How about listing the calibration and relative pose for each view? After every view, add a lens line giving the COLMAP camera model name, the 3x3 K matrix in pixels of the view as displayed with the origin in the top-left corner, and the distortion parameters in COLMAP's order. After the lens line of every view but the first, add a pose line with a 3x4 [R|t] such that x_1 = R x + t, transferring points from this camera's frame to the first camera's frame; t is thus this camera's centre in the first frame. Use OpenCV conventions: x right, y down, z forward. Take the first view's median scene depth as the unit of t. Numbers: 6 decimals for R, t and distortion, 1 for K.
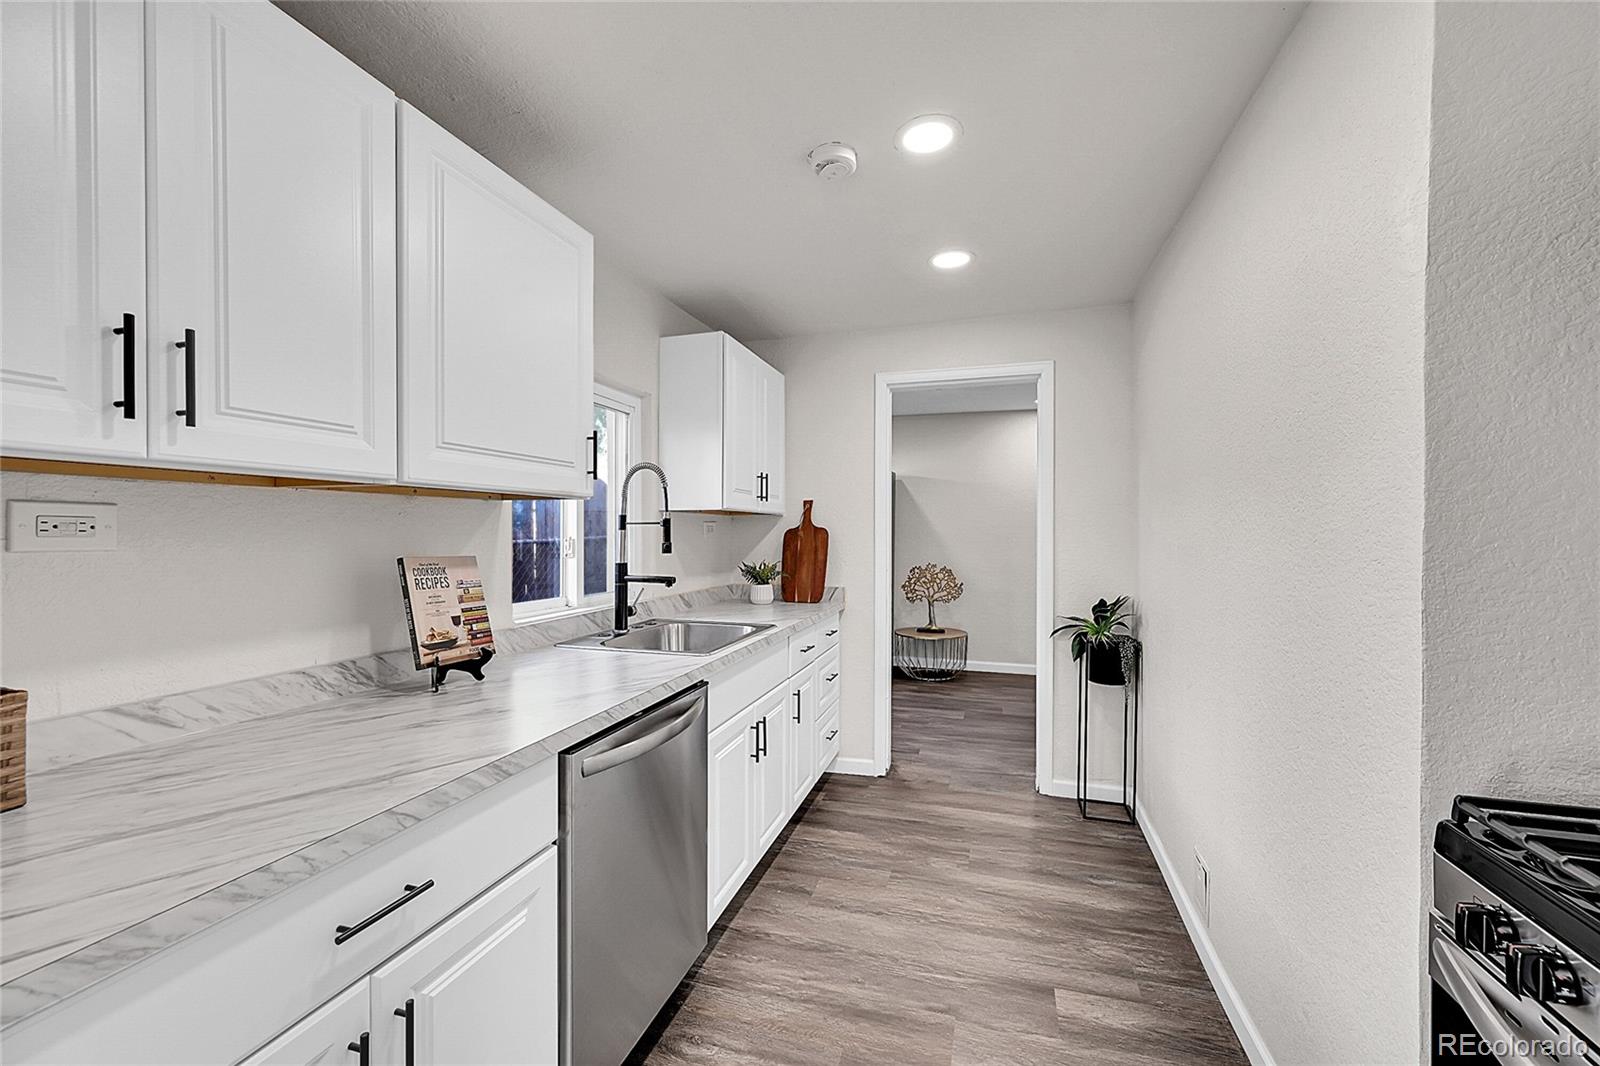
lens RADIAL K [[628.0, 0, 806.2], [0, 628.0, 534.4], [0, 0, 1]] dist [-0.002011, -0.000251]
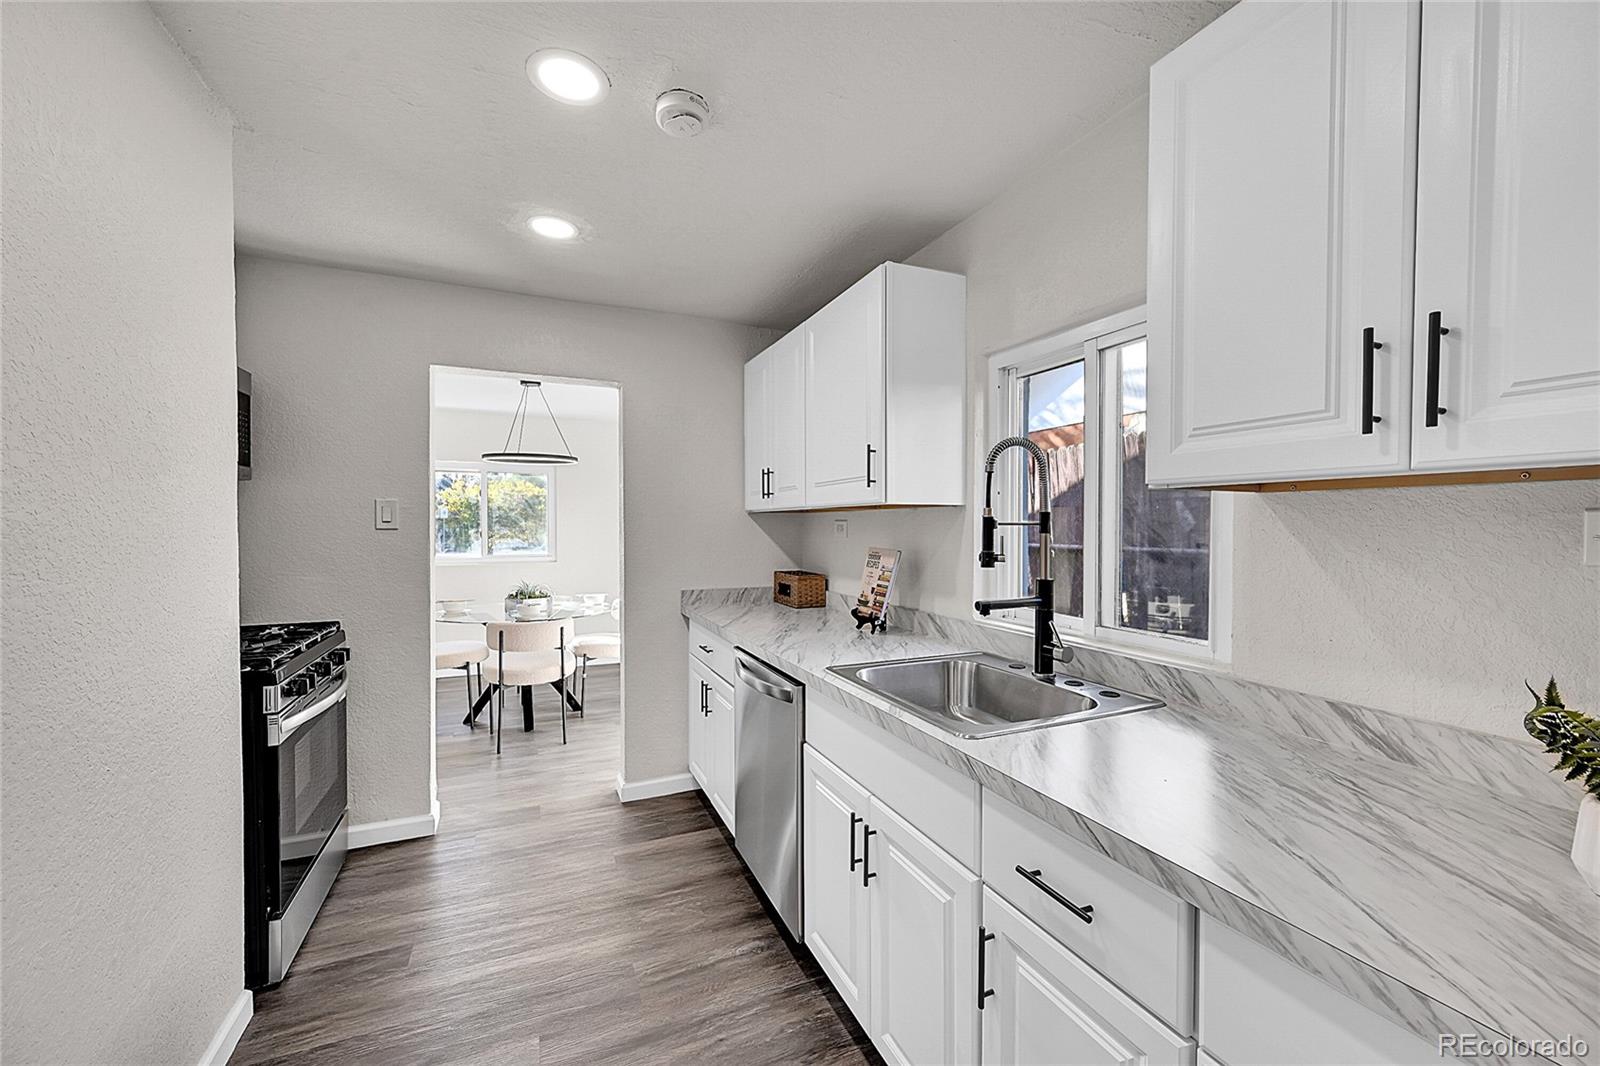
lens RADIAL K [[628.0, 0, 806.2], [0, 628.0, 534.4], [0, 0, 1]] dist [-0.002011, -0.000251]
pose [[-0.752436, -0.003883, -0.658654, 0.431601], [-0.020951, 0.999618, 0.018040, -0.018690], [0.658332, 0.027373, -0.752230, 1.512252]]
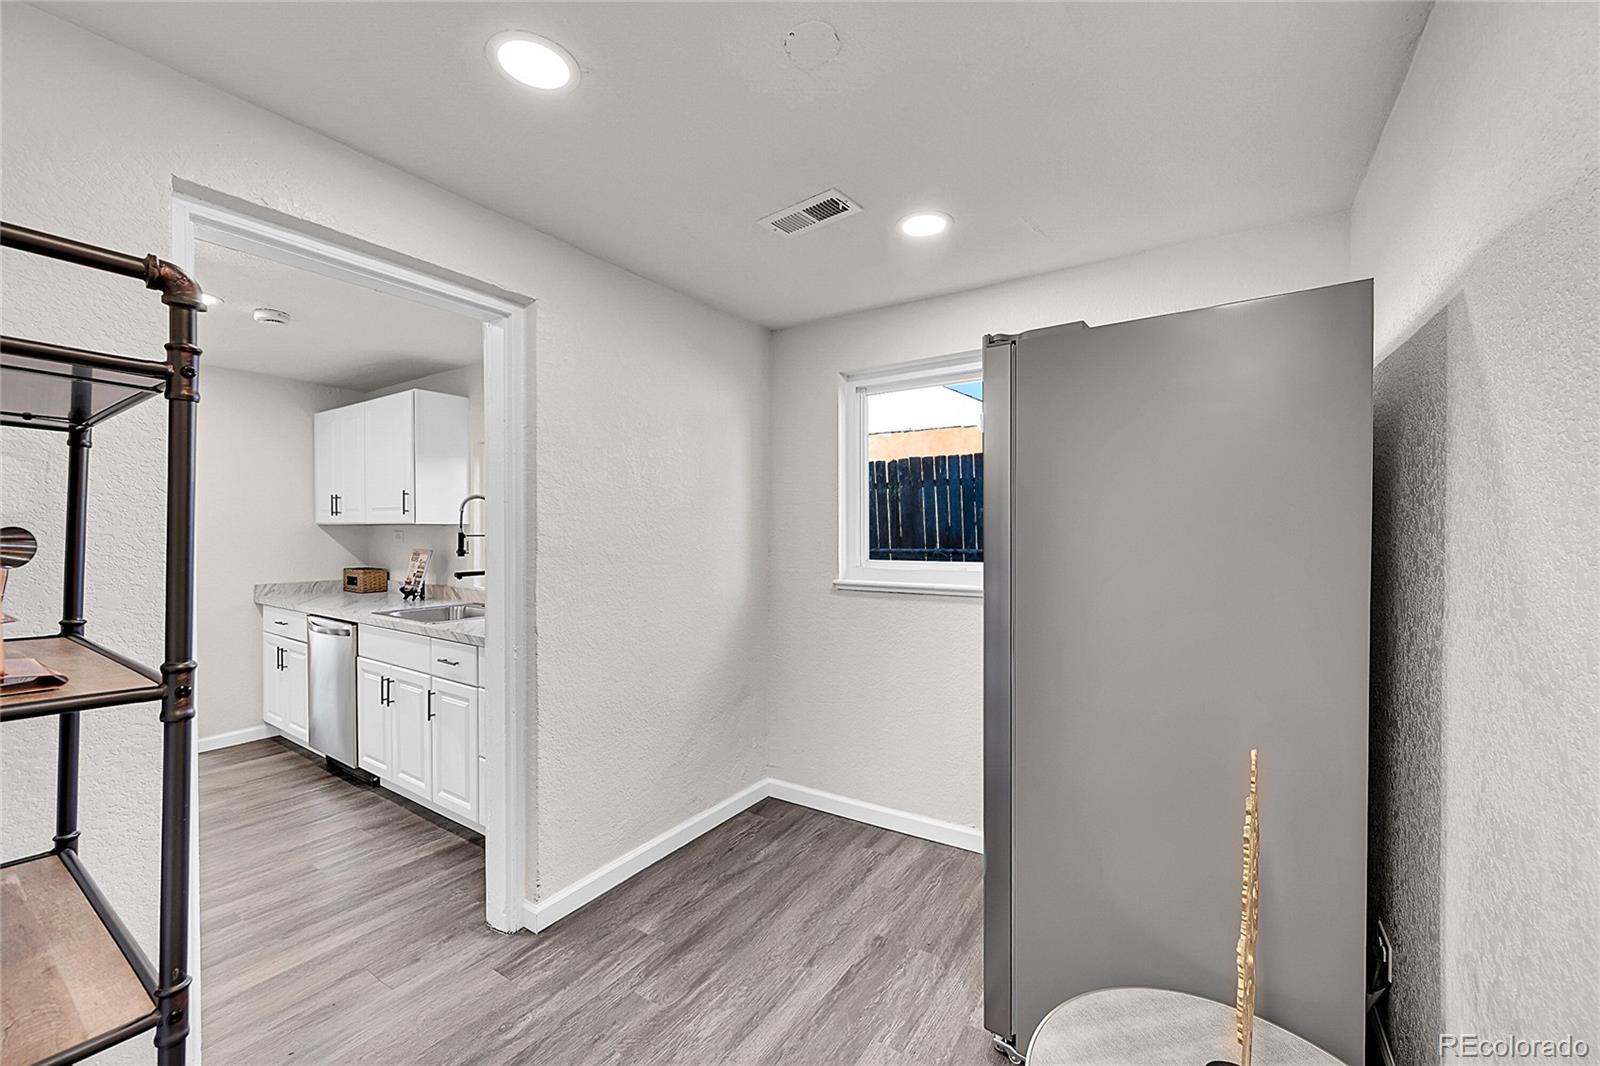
lens RADIAL K [[628.0, 0, 806.2], [0, 628.0, 534.4], [0, 0, 1]] dist [-0.002011, -0.000251]
pose [[-0.282356, -0.003828, -0.959302, 1.051359], [-0.020172, 0.999795, 0.001947, -0.046524], [0.959098, 0.019901, -0.282375, 2.380902]]
